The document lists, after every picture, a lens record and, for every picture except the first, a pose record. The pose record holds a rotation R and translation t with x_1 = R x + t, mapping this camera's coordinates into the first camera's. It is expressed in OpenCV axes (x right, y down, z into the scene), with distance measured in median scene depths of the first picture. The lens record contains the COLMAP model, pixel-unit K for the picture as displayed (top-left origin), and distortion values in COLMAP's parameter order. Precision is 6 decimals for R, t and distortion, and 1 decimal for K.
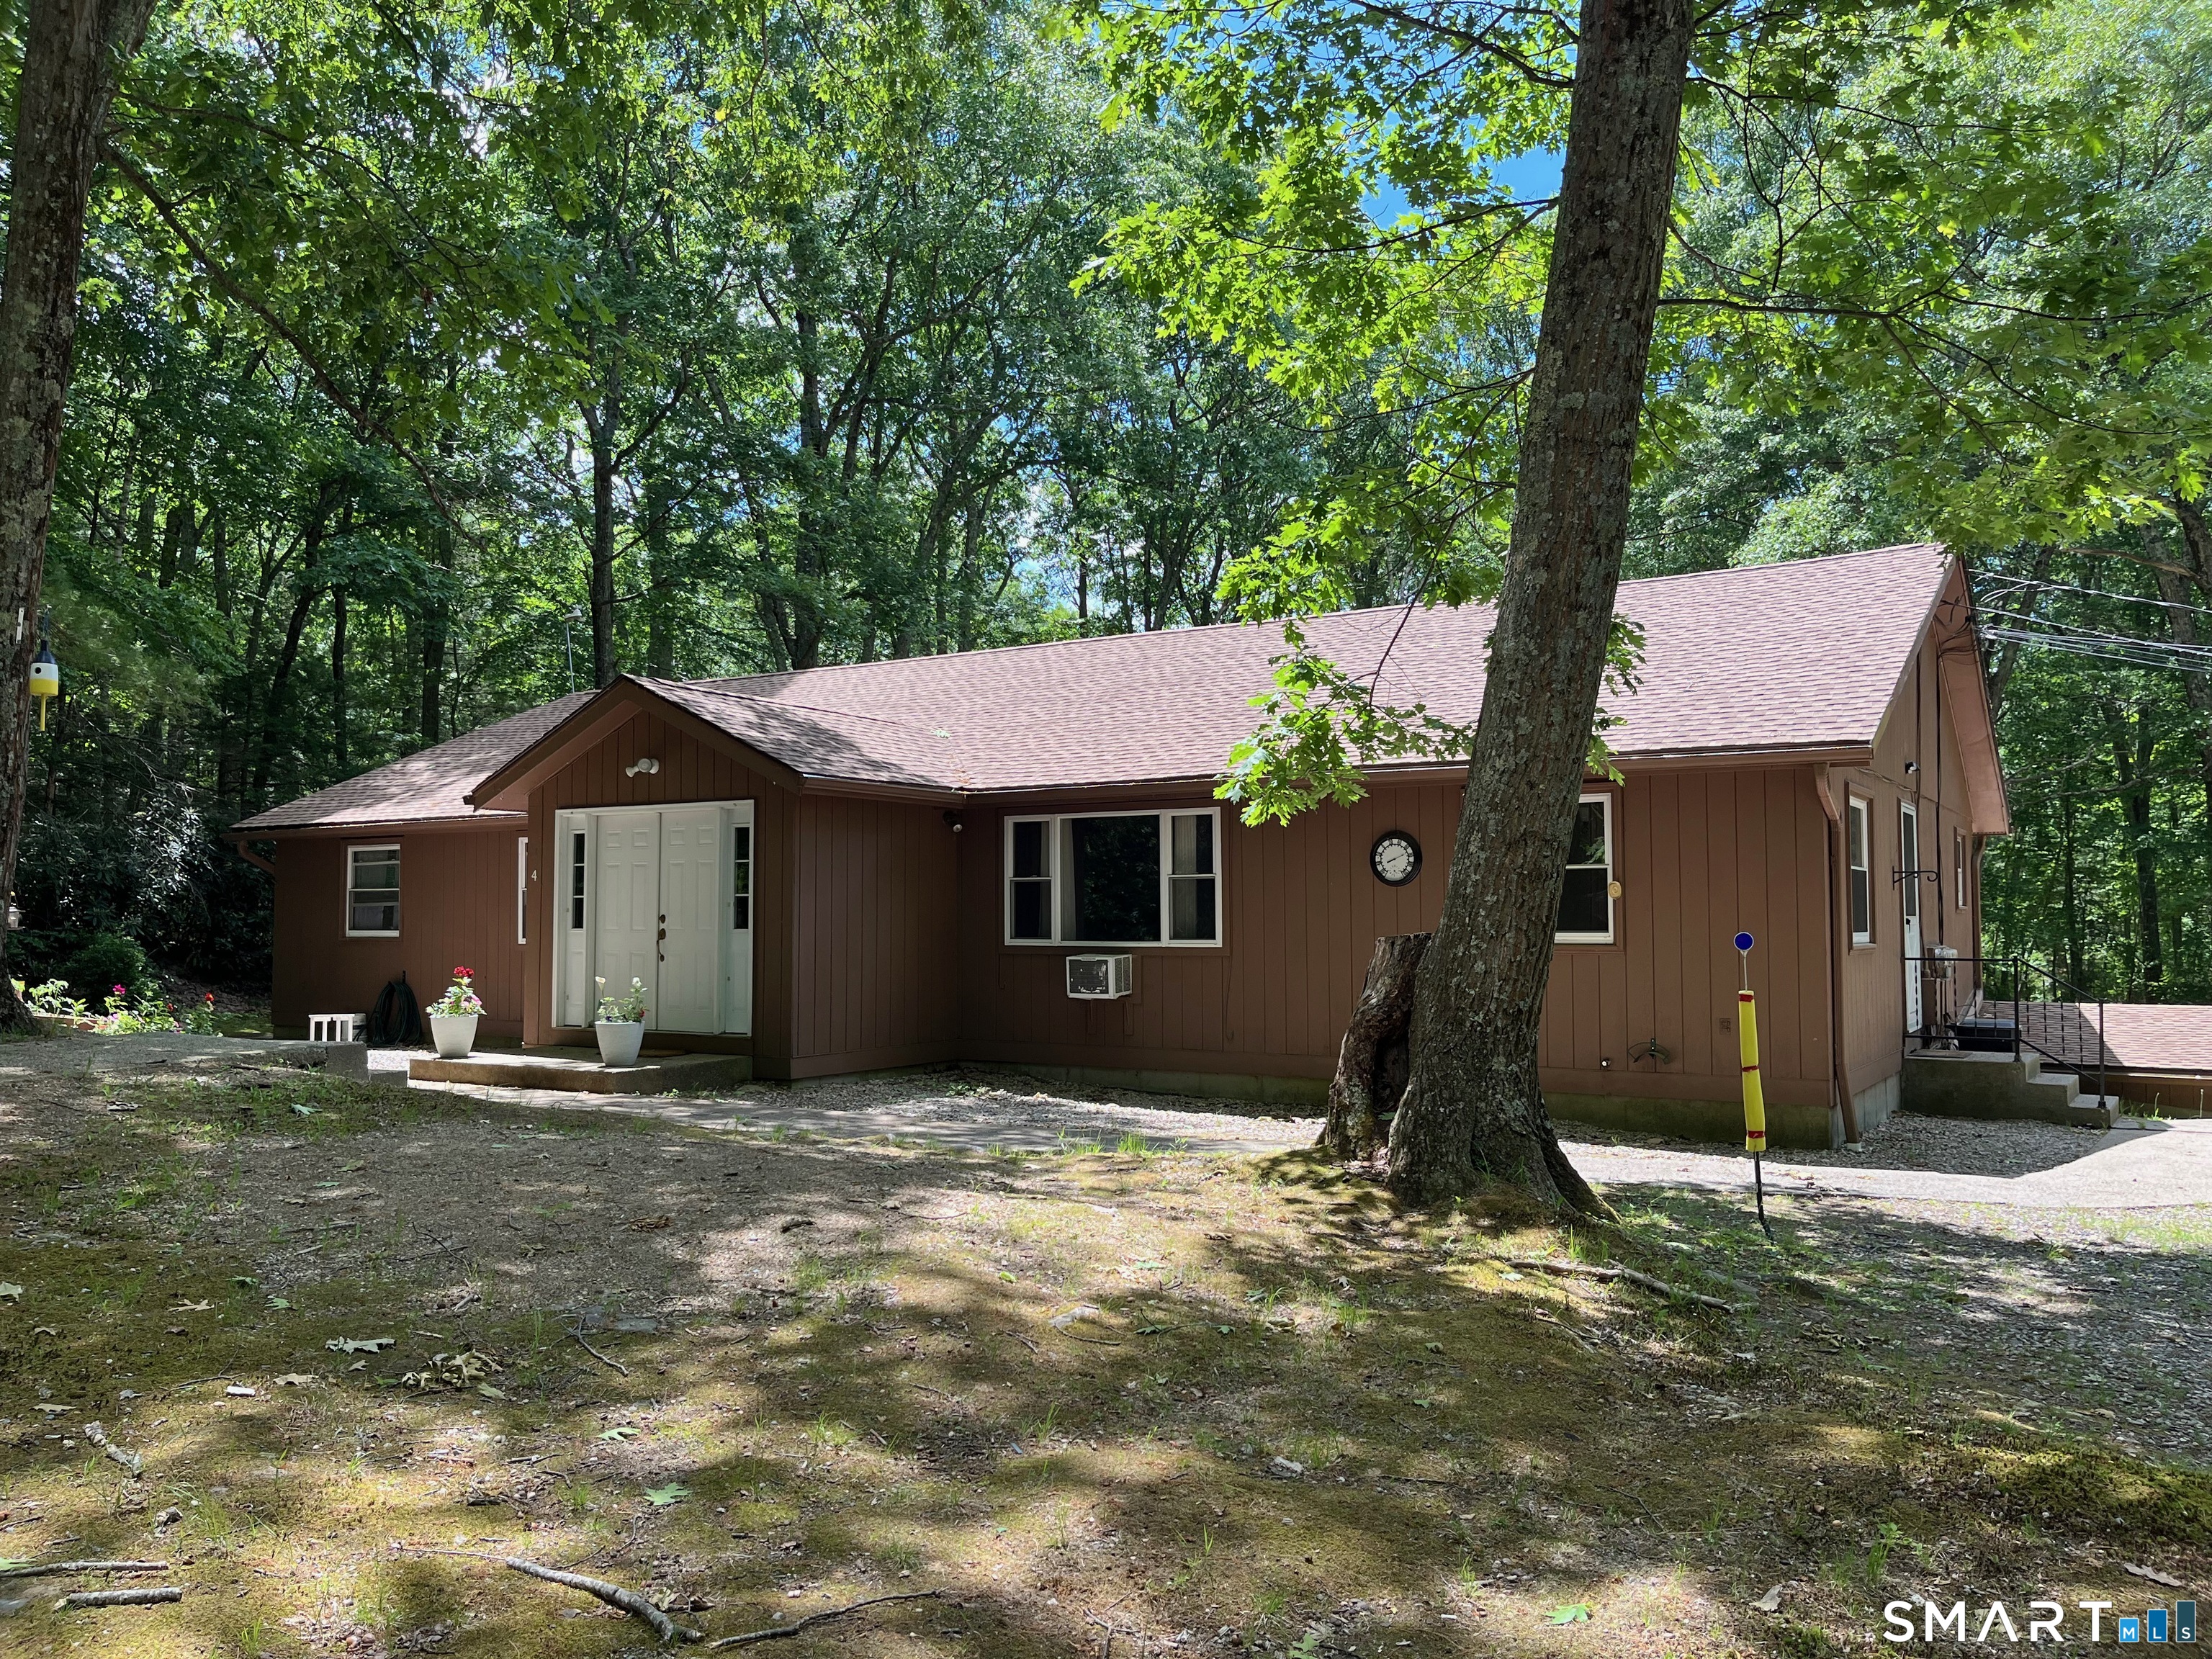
lens RADIAL K [[1709.8, 0, 1095.0], [0, 1709.8, 839.3], [0, 0, 1]] dist [0.036366, -0.008942]
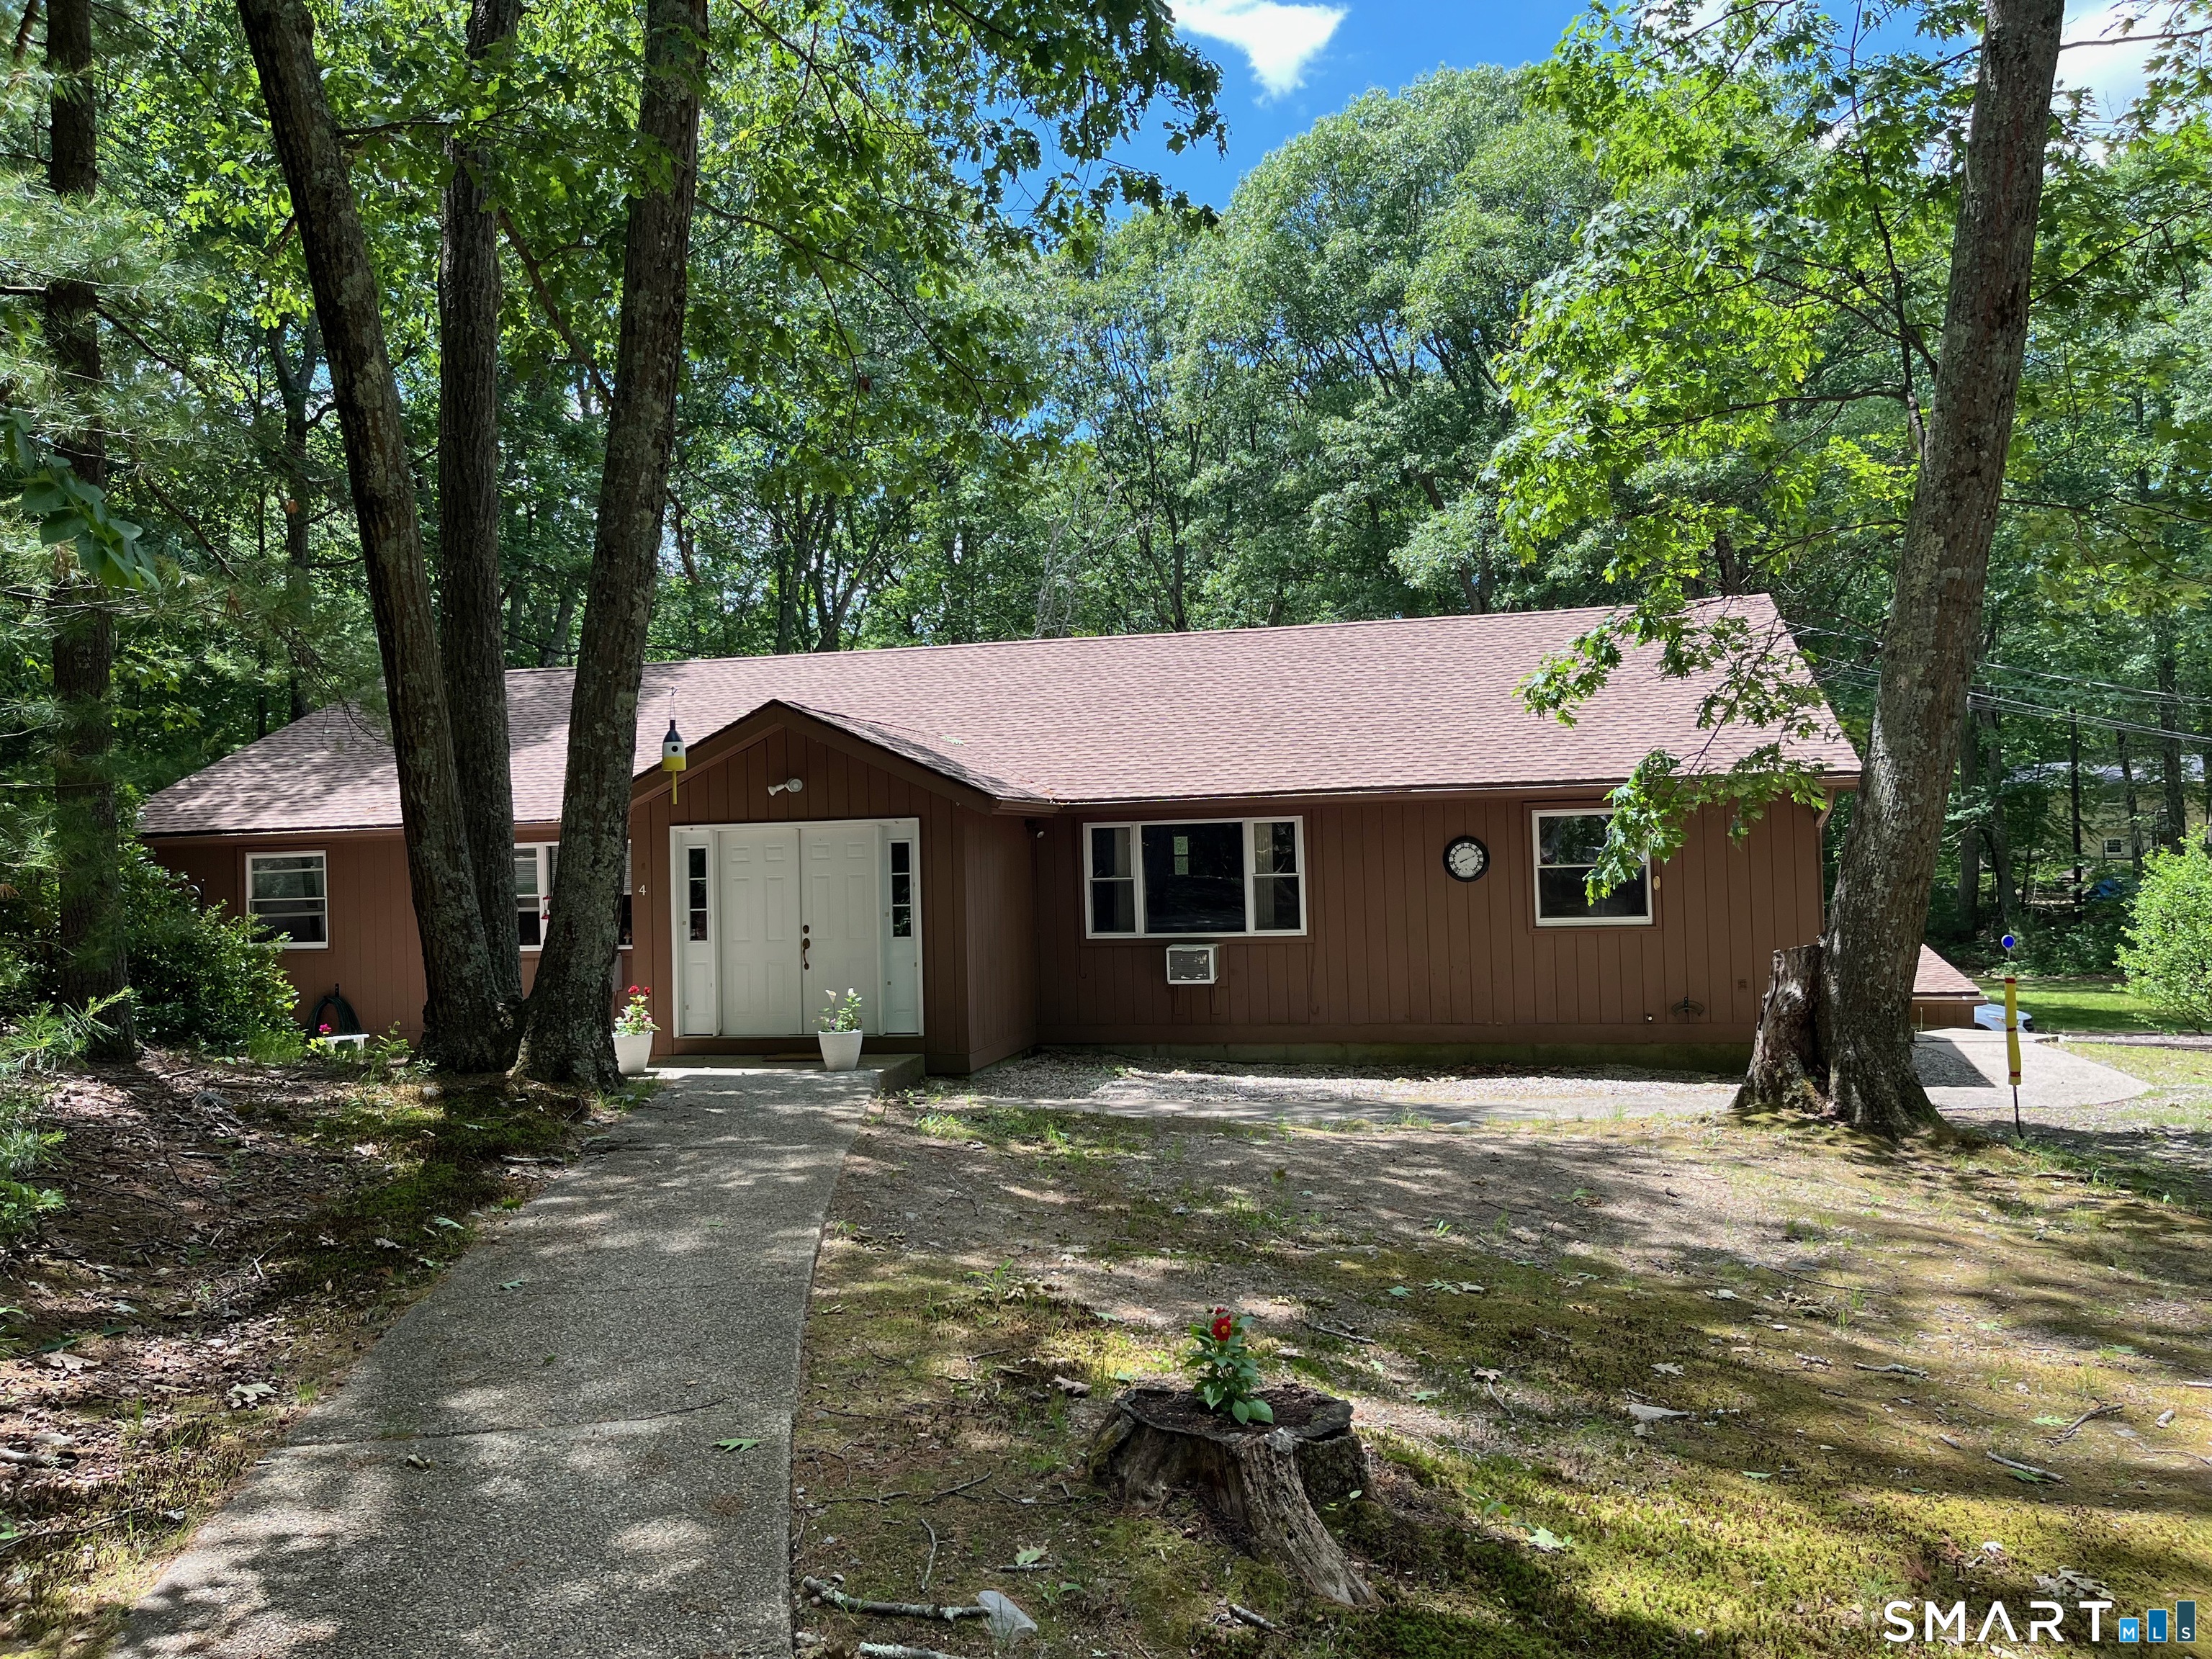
lens RADIAL K [[1705.9, 0, 1134.7], [0, 1705.9, 789.8], [0, 0, 1]] dist [0.043806, -0.003046]
pose [[0.942016, -0.012971, 0.335318, -0.417416], [0.011123, 0.999911, 0.007432, -0.045664], [-0.335384, -0.003271, 0.942076, -0.061325]]
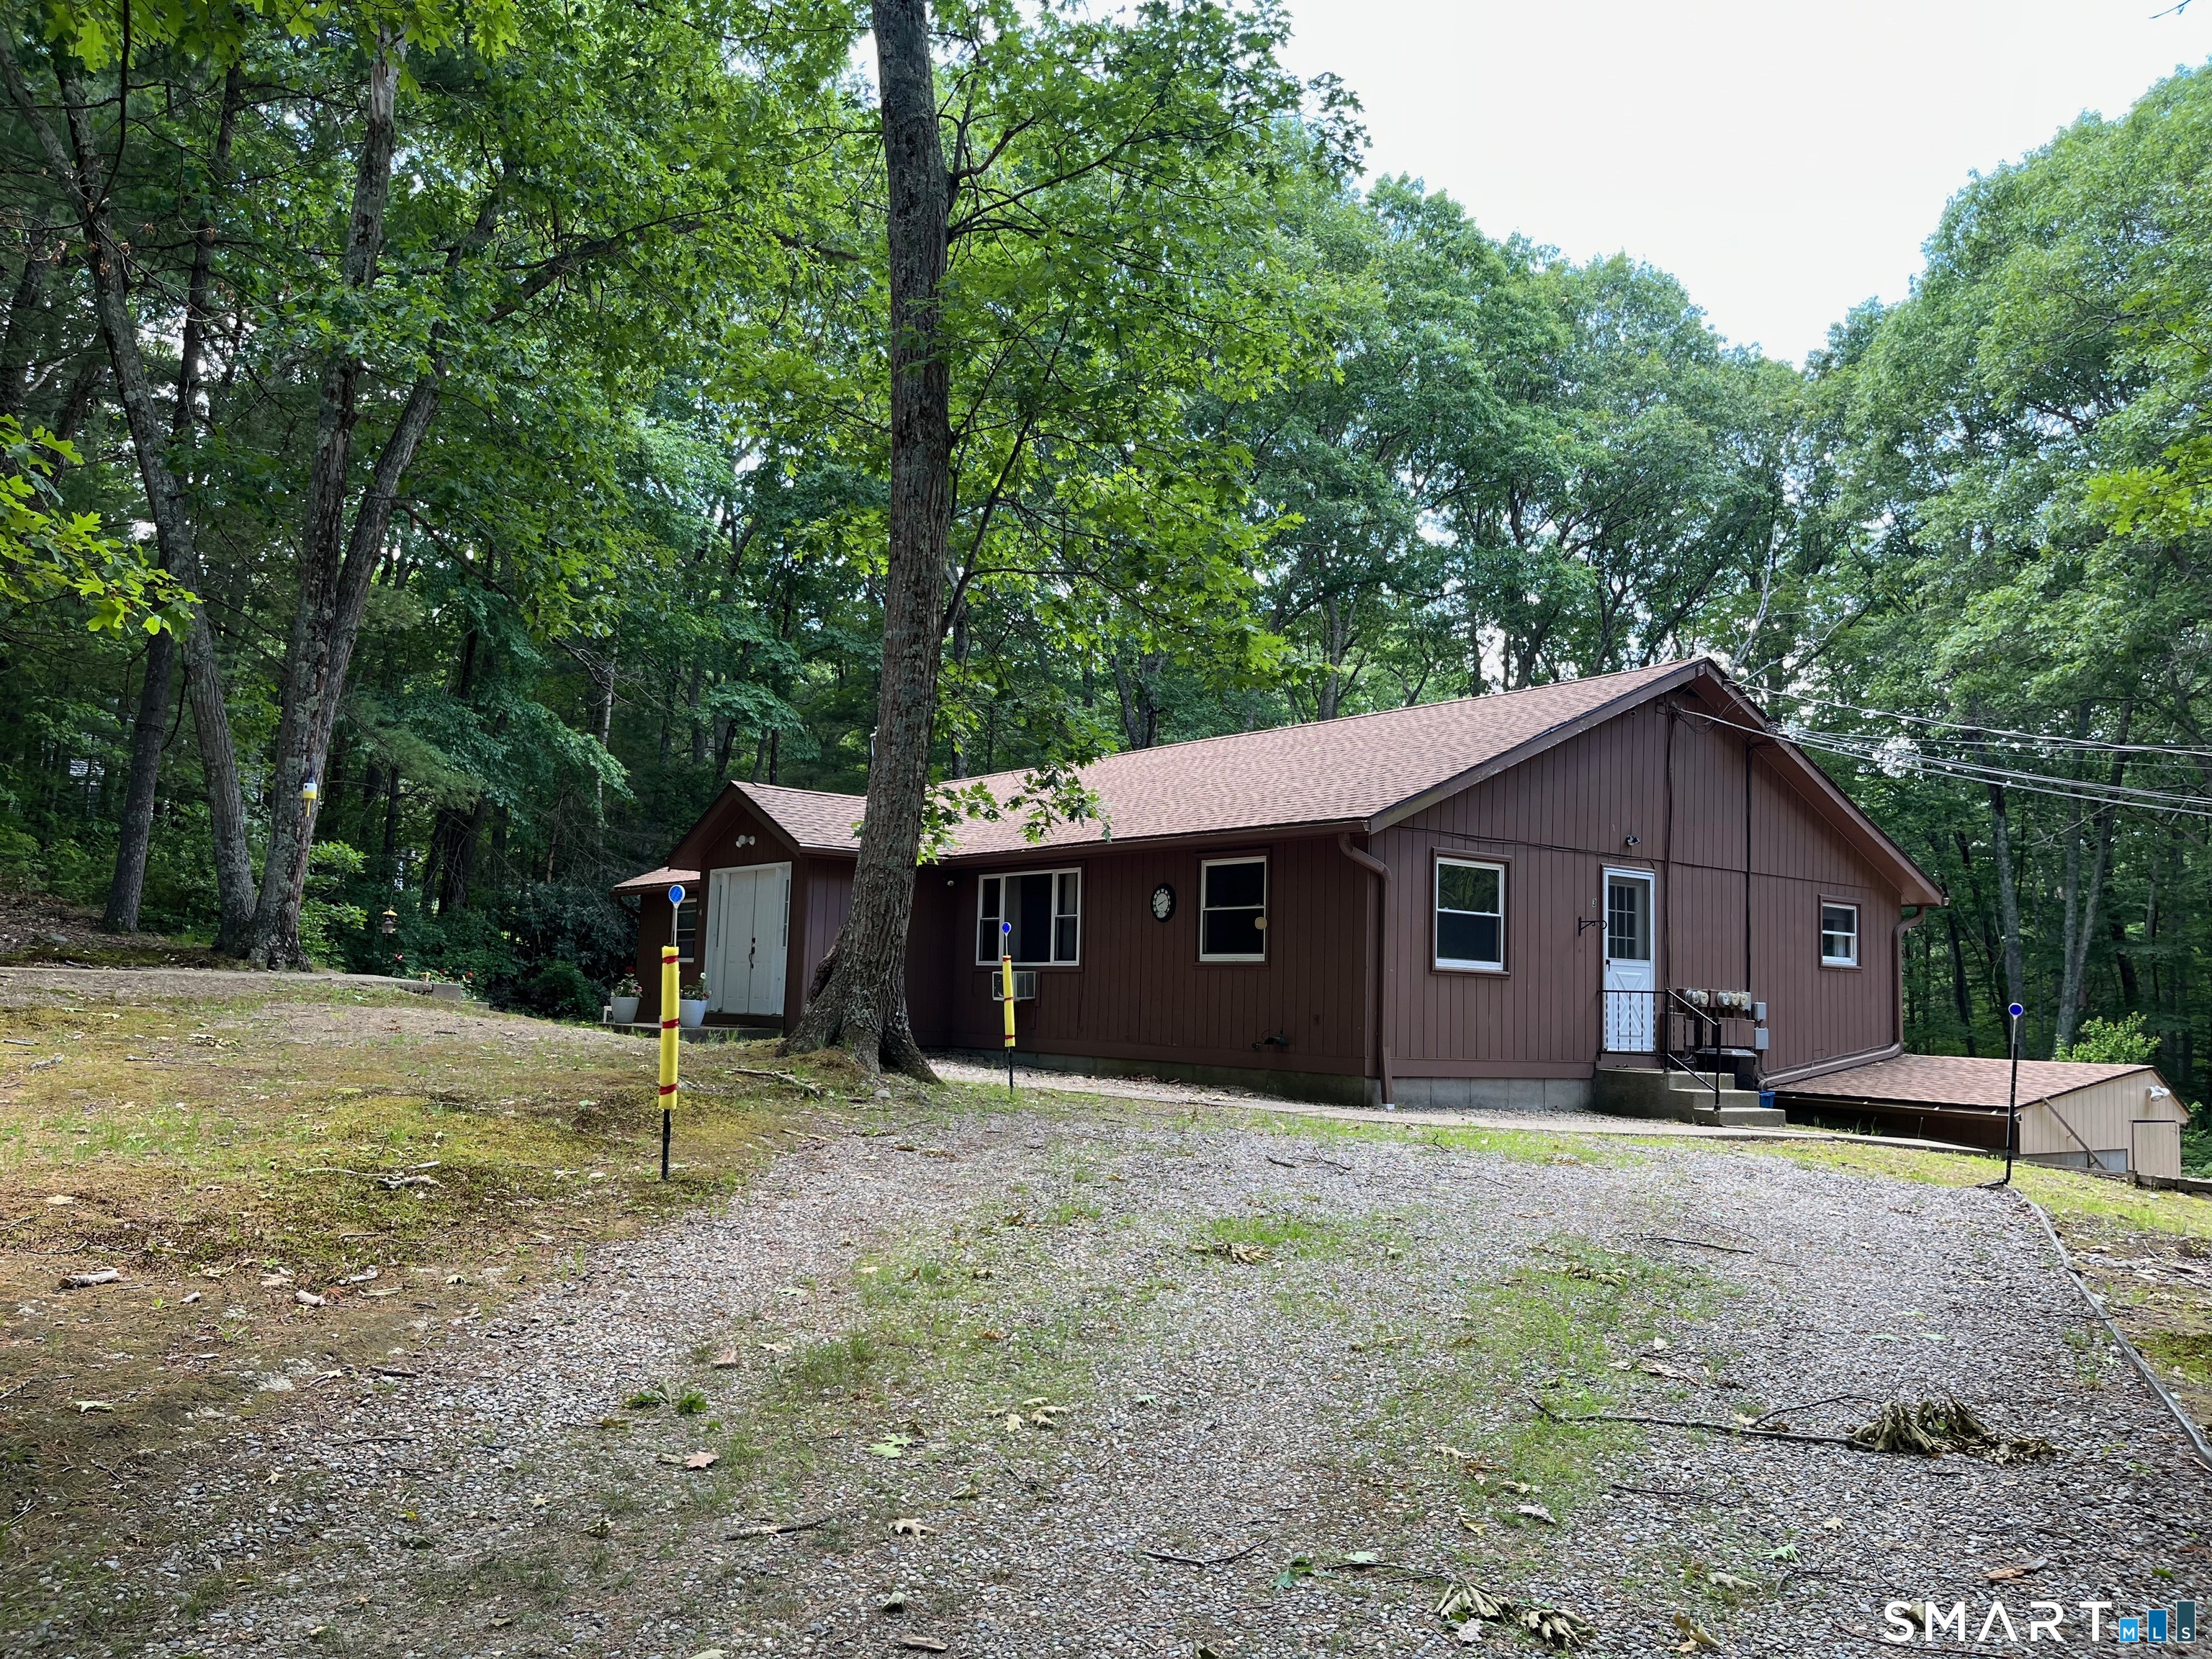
lens RADIAL K [[1709.8, 0, 1095.0], [0, 1709.8, 839.3], [0, 0, 1]] dist [0.036366, -0.008942]
pose [[0.938650, -0.000095, -0.344871, 0.562819], [-0.019076, 0.998455, -0.052195, 0.031096], [0.344343, 0.055572, 0.937198, -0.324748]]
